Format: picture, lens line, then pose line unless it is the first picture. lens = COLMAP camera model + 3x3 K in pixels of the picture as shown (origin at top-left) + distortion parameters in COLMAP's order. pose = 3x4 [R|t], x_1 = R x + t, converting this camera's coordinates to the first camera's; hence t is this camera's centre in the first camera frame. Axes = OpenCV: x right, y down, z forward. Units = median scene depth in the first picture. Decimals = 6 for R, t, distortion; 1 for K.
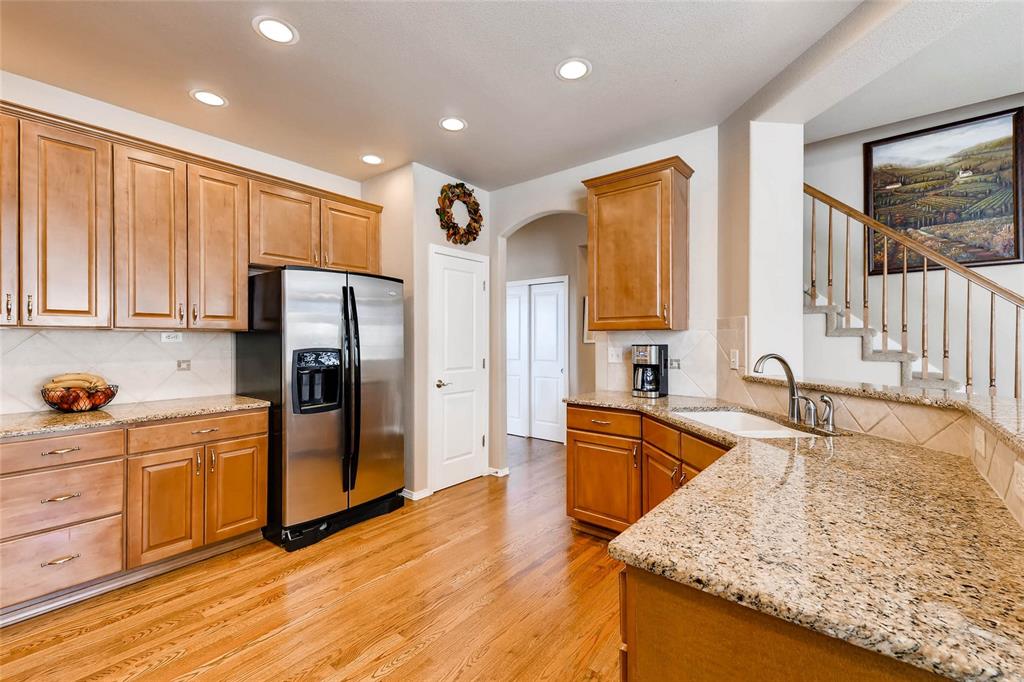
lens RADIAL K [[437.1, 0, 505.8], [0, 437.1, 337.9], [0, 0, 1]] dist [0.018912, -0.000201]
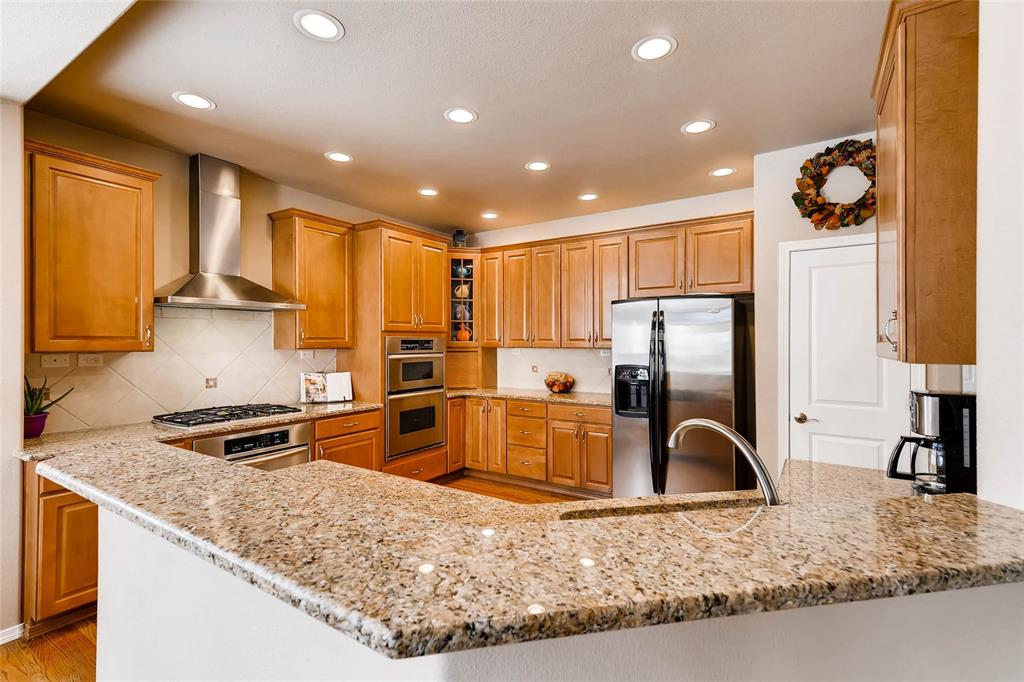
lens RADIAL K [[468.8, 0, 507.4], [0, 468.8, 340.0], [0, 0, 1]] dist [0.041727, 0.000403]
pose [[0.097731, -0.002685, -0.995209, 0.807727], [0.004120, 0.999989, -0.002293, -0.042354], [0.995204, -0.003876, 0.097741, 0.499127]]
